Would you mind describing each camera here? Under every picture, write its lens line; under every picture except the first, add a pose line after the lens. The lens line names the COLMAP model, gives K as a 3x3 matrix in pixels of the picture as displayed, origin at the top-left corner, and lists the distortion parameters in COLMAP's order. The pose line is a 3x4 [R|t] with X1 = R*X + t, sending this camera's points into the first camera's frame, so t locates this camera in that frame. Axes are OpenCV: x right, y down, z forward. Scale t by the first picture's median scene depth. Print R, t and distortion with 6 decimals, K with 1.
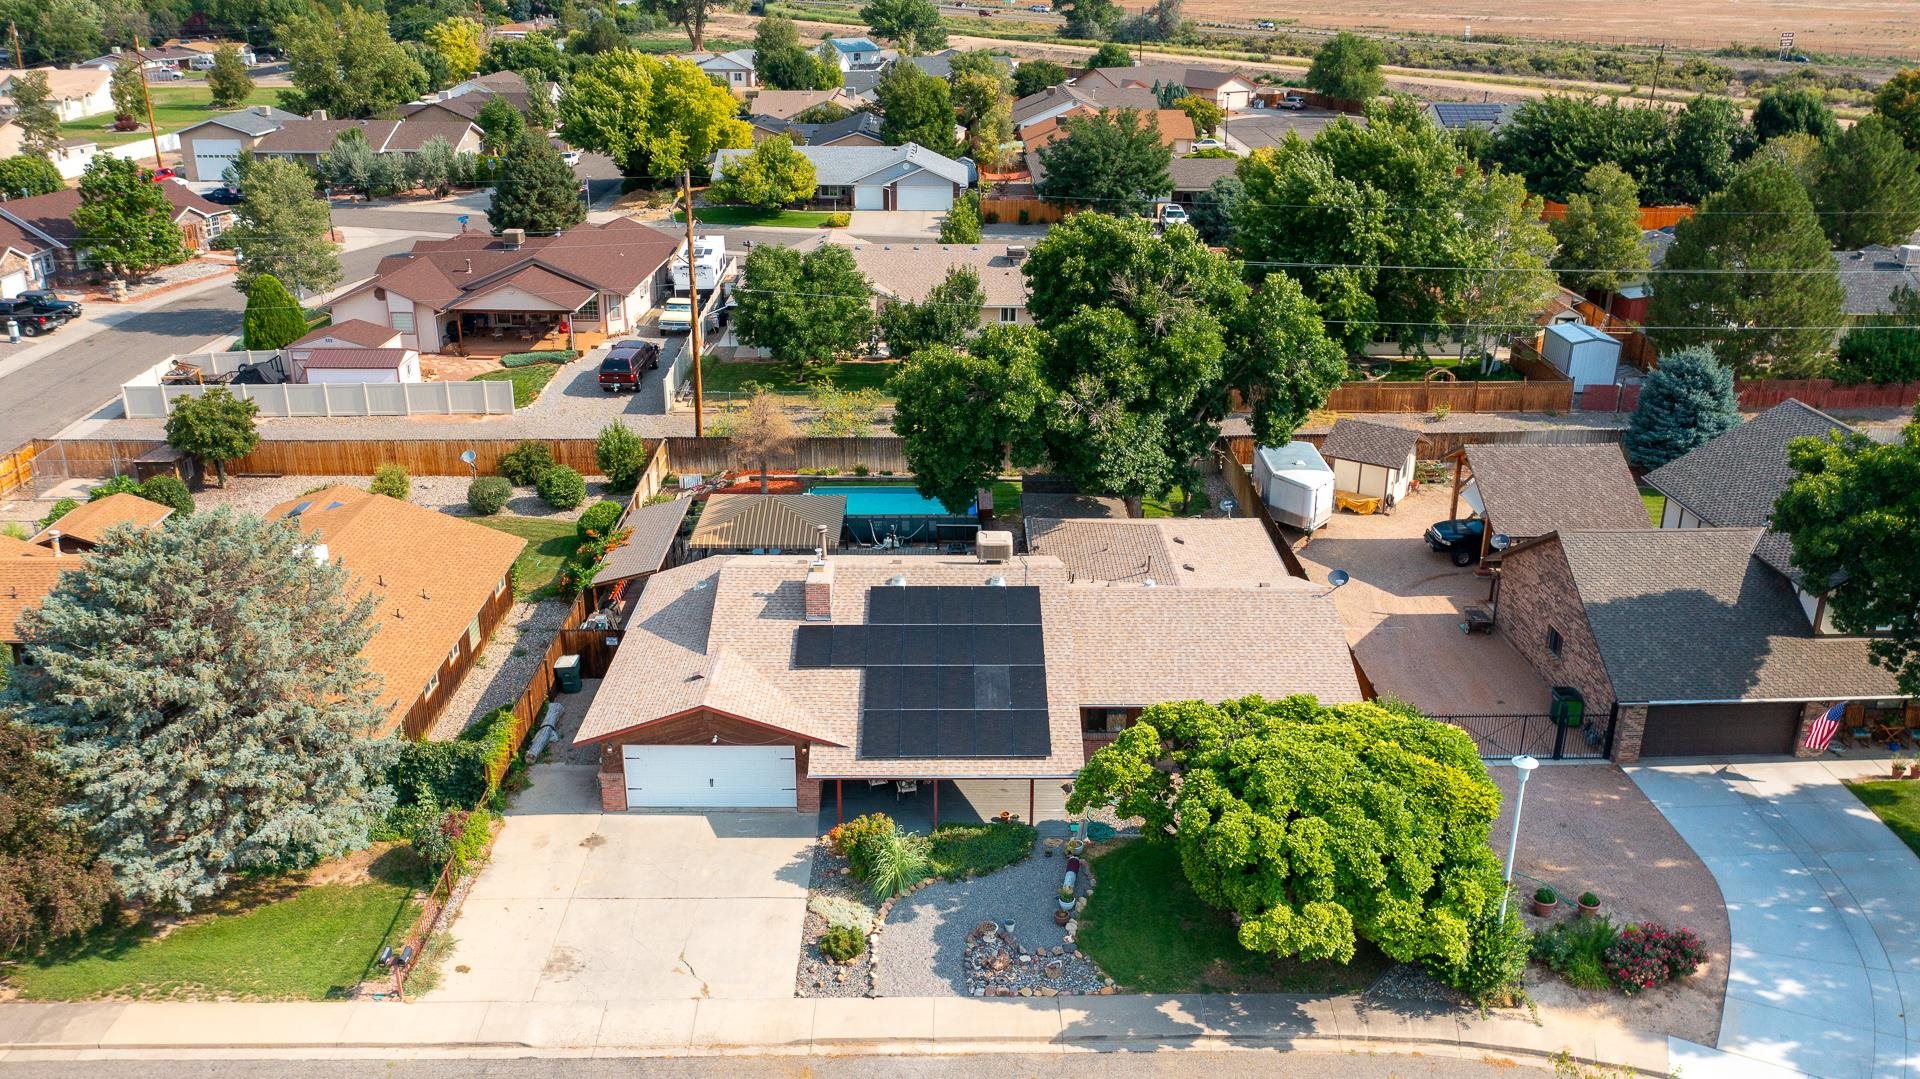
lens RADIAL K [[1524.2, 0, 955.9], [0, 1524.2, 525.2], [0, 0, 1]] dist [-0.014014, -0.001187]
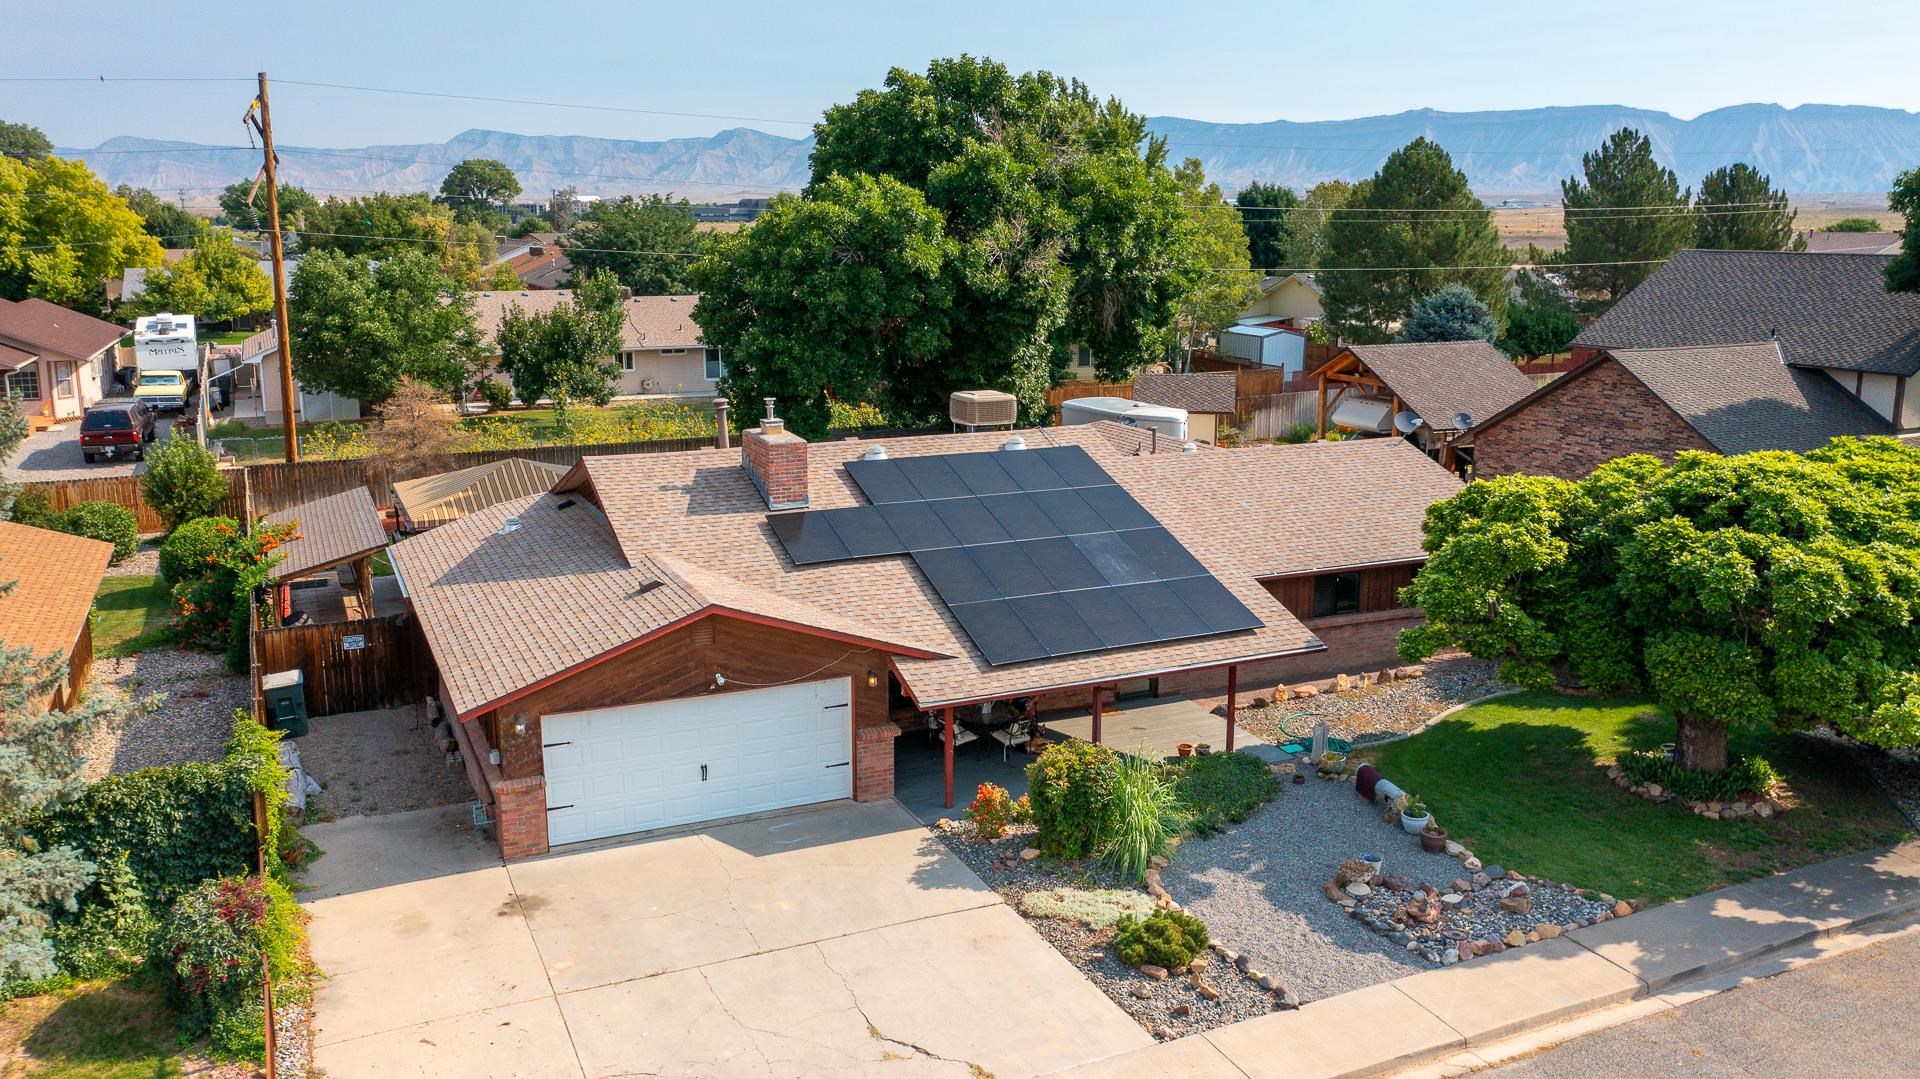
lens RADIAL K [[1524.2, 0, 955.9], [0, 1524.2, 525.2], [0, 0, 1]] dist [-0.014014, -0.001187]
pose [[0.911838, -0.085513, 0.401546, -0.292399], [0.149491, 0.980080, -0.130749, 0.168791], [-0.382366, 0.179250, 0.906458, 0.461695]]
